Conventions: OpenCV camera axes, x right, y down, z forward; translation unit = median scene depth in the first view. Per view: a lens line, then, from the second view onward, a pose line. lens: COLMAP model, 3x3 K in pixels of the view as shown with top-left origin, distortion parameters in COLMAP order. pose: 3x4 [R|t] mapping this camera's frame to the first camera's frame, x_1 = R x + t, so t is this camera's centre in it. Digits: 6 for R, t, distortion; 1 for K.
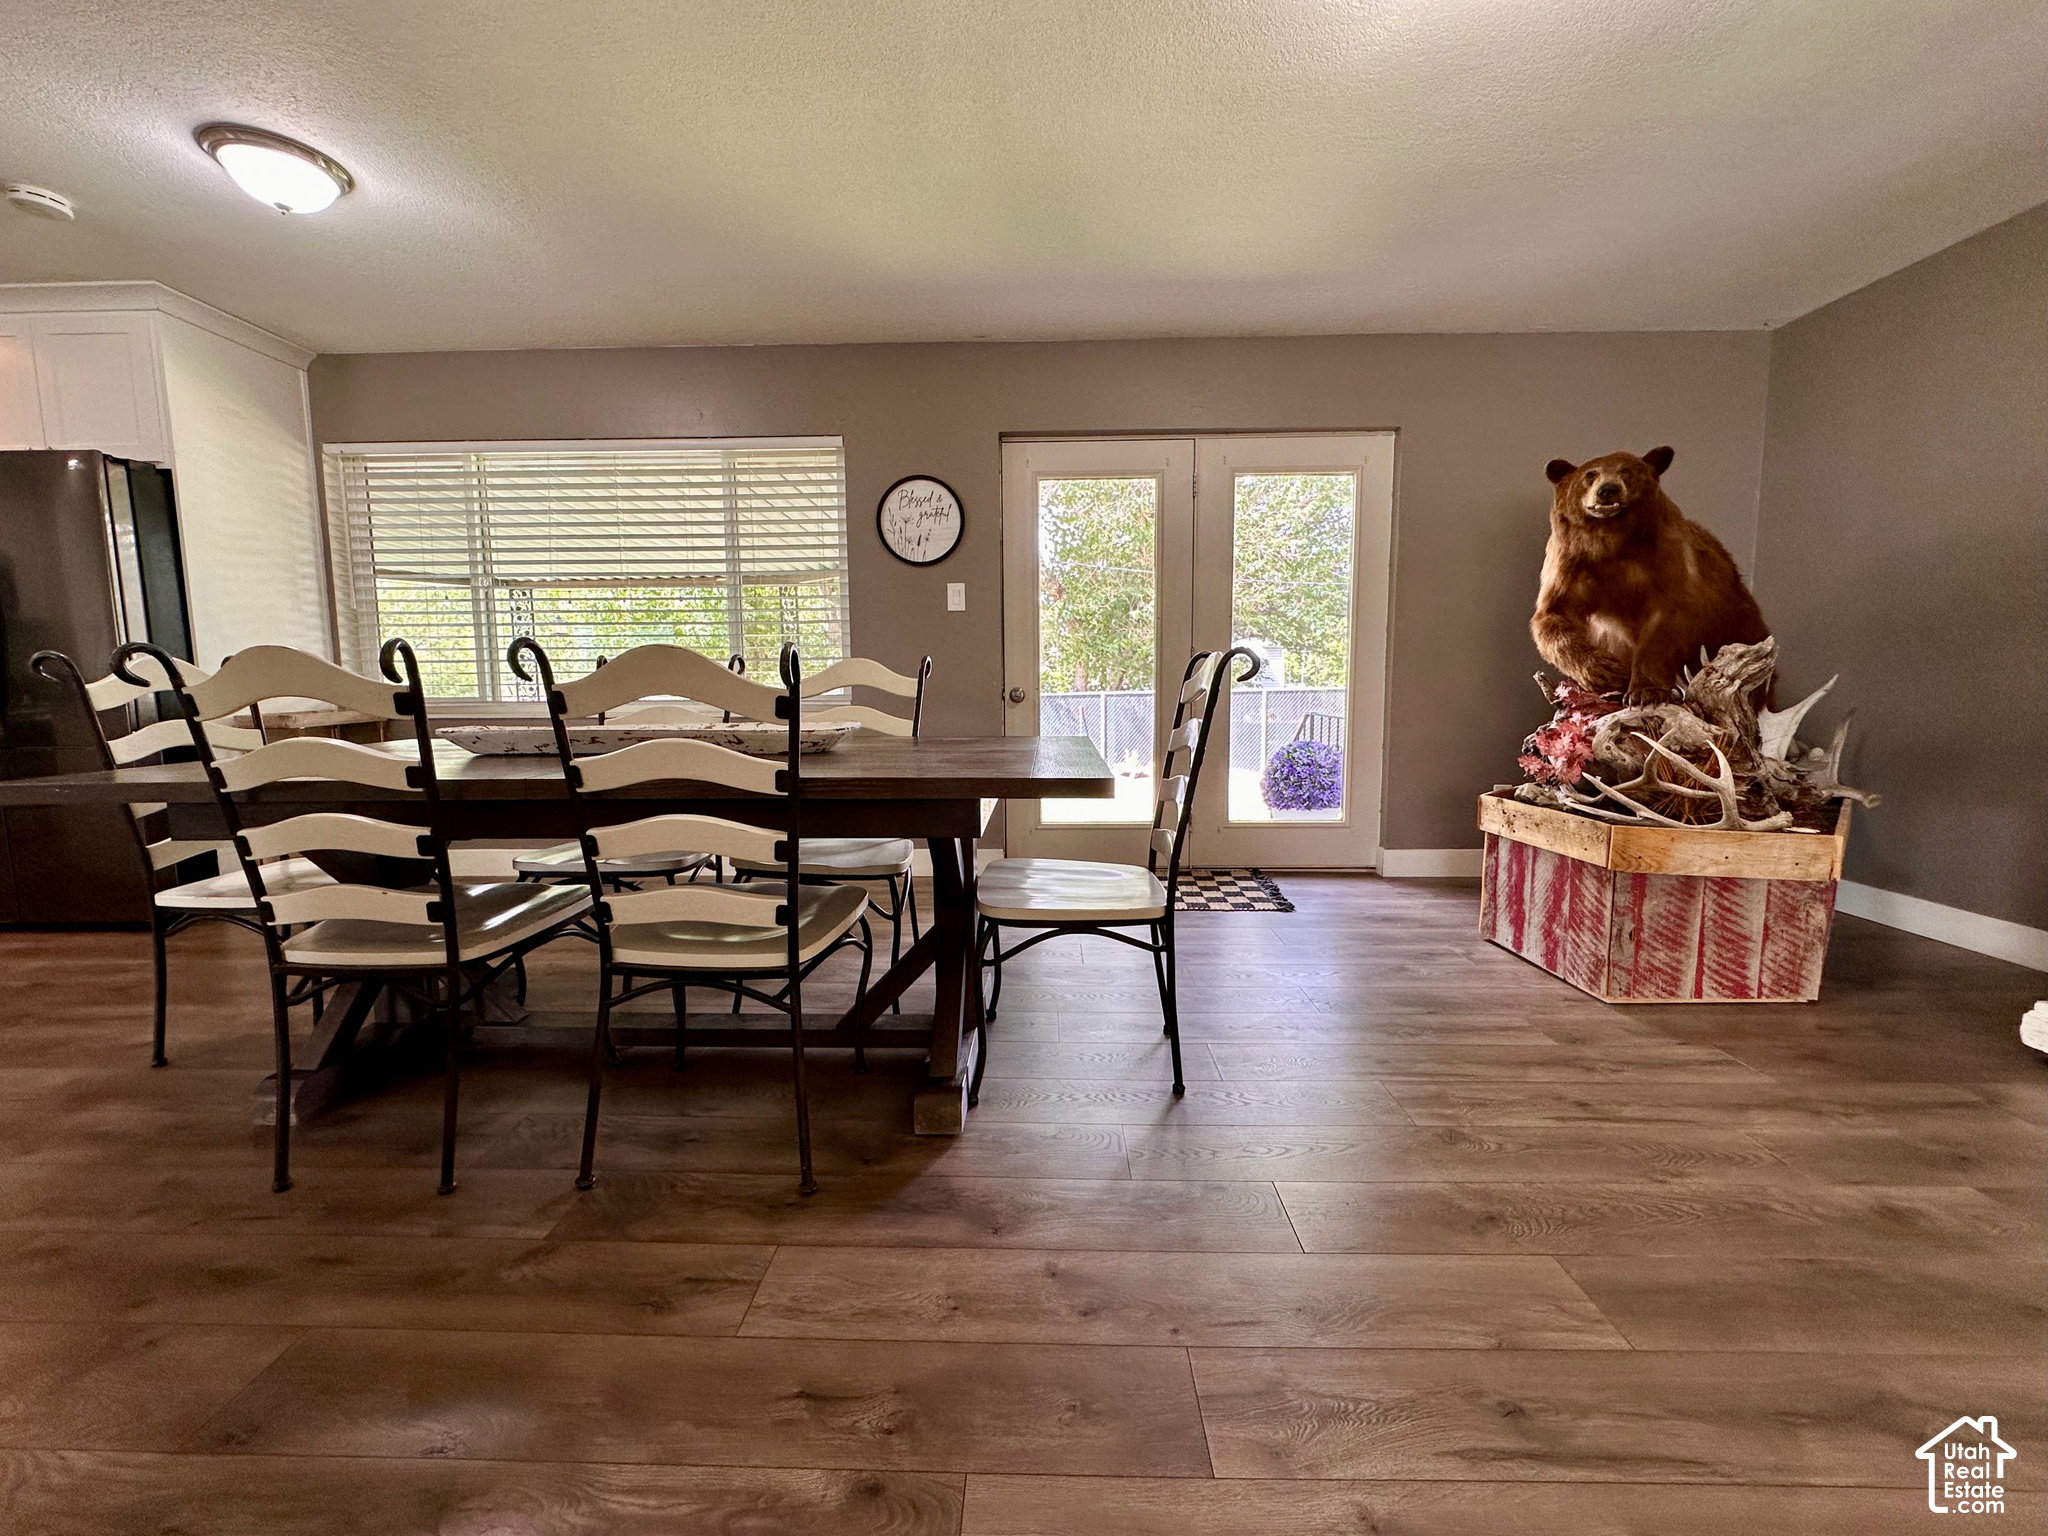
lens RADIAL K [[838.8, 0, 1024.0], [0, 838.8, 768.0], [0, 0, 1]] dist [-0.000451, 0.000042]
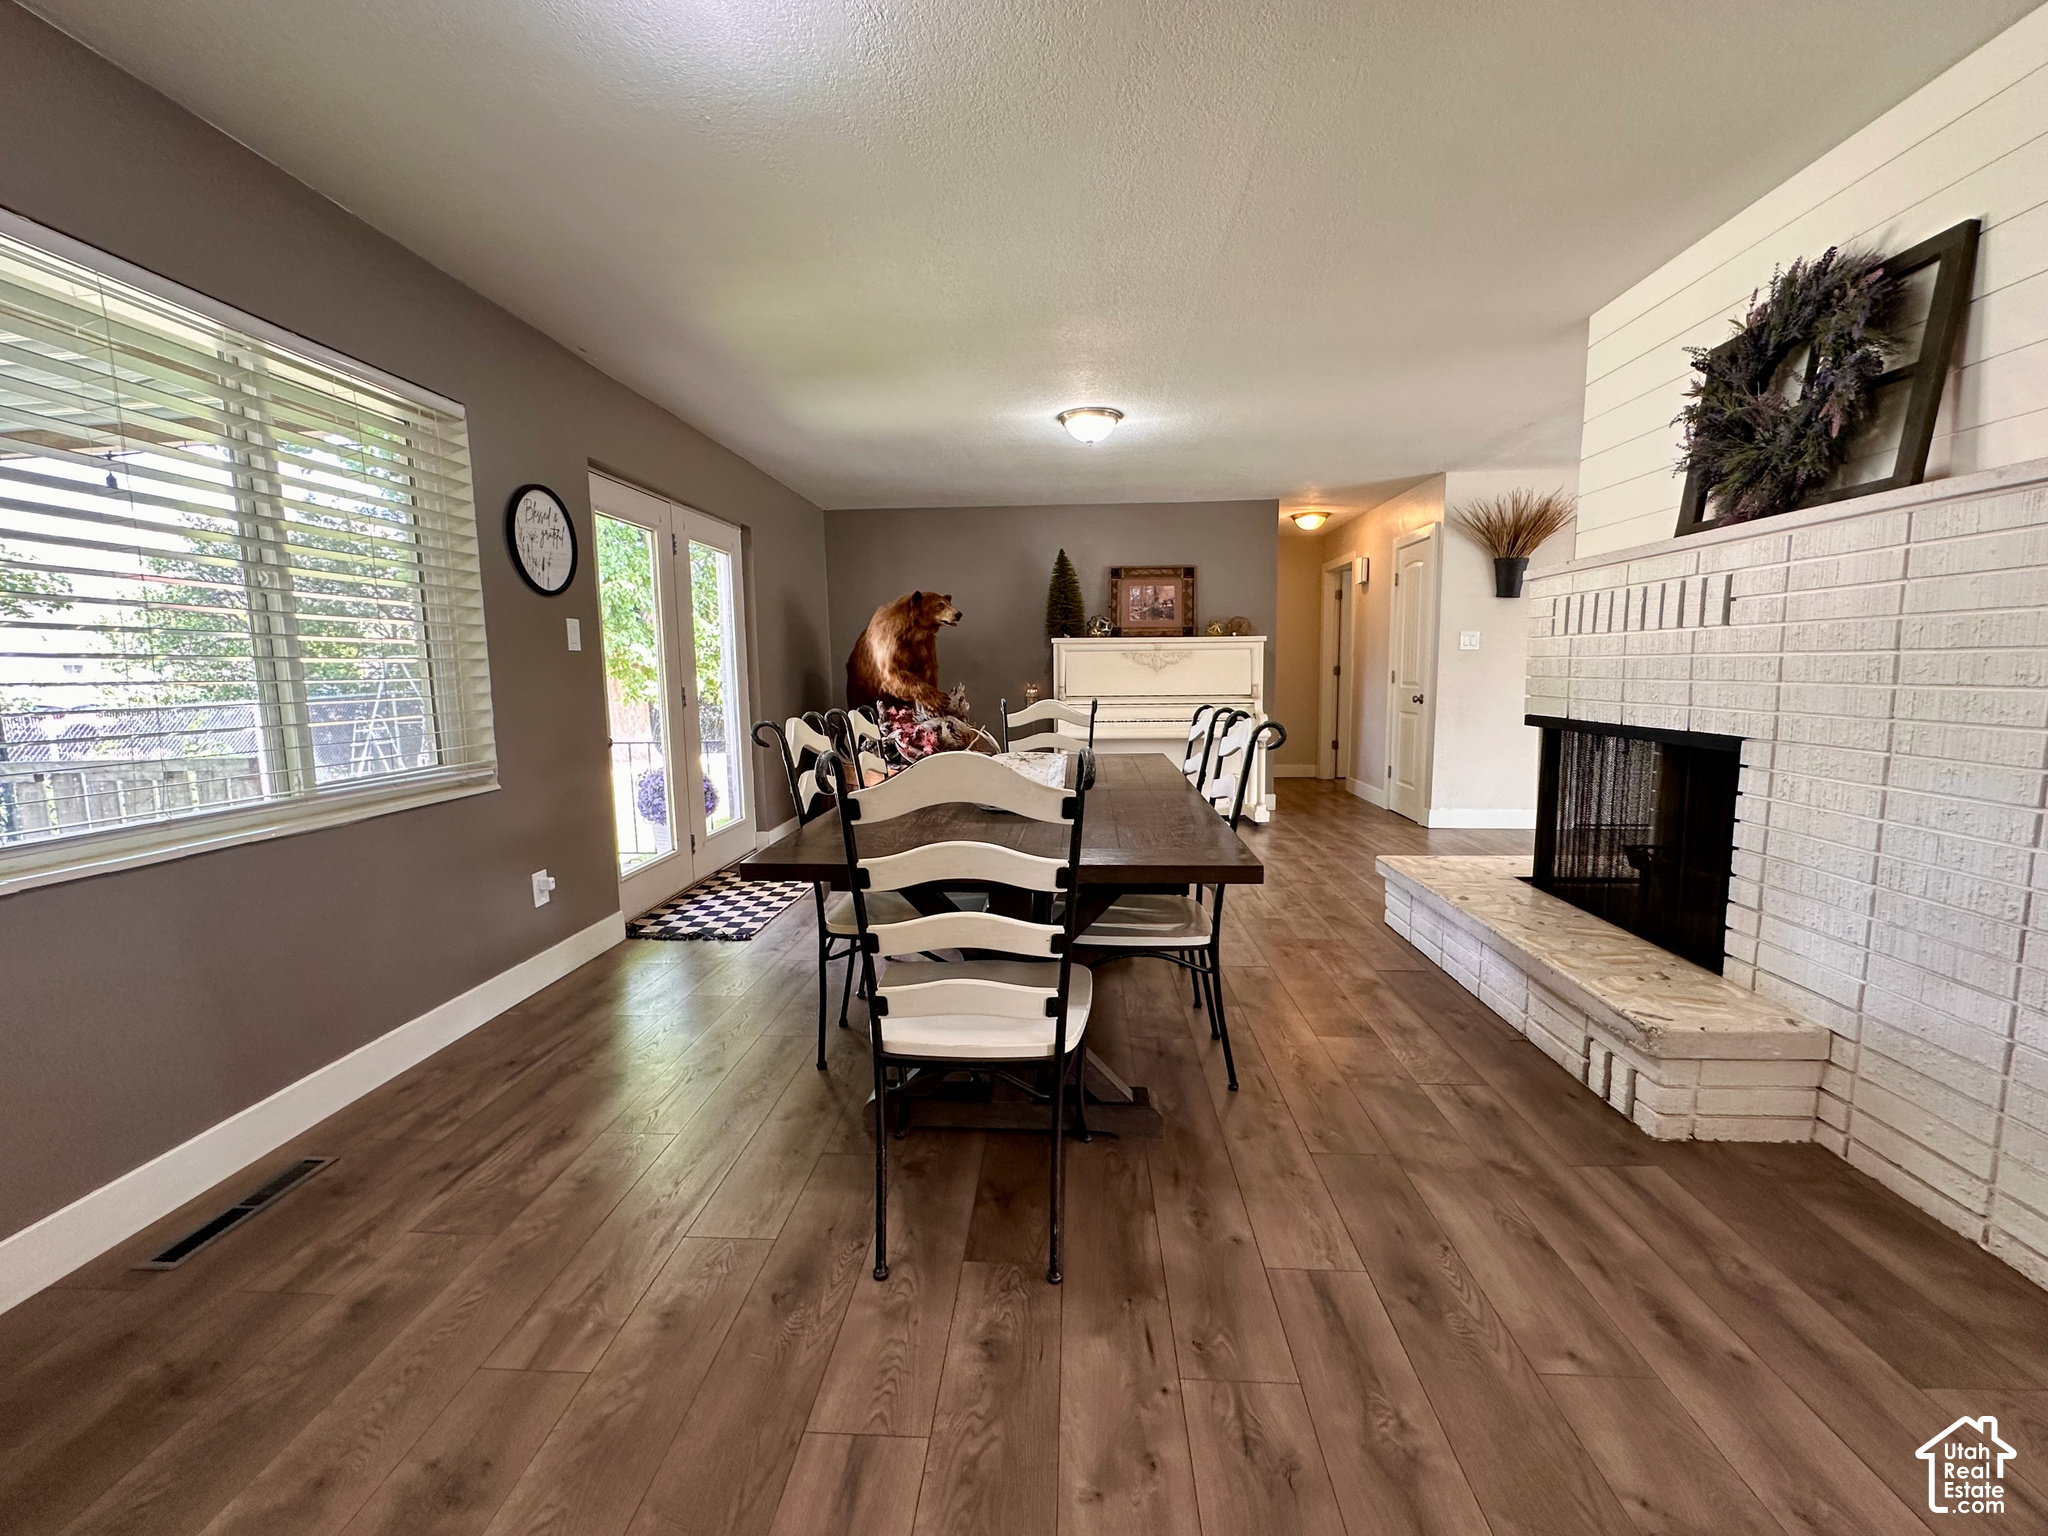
lens RADIAL K [[838.8, 0, 1024.0], [0, 838.8, 768.0], [0, 0, 1]] dist [-0.000451, 0.000042]
pose [[0.025144, -0.114799, 0.993071, -0.963917], [0.108651, 0.987814, 0.111440, -0.113510], [-0.993762, 0.105096, 0.037311, 0.521890]]
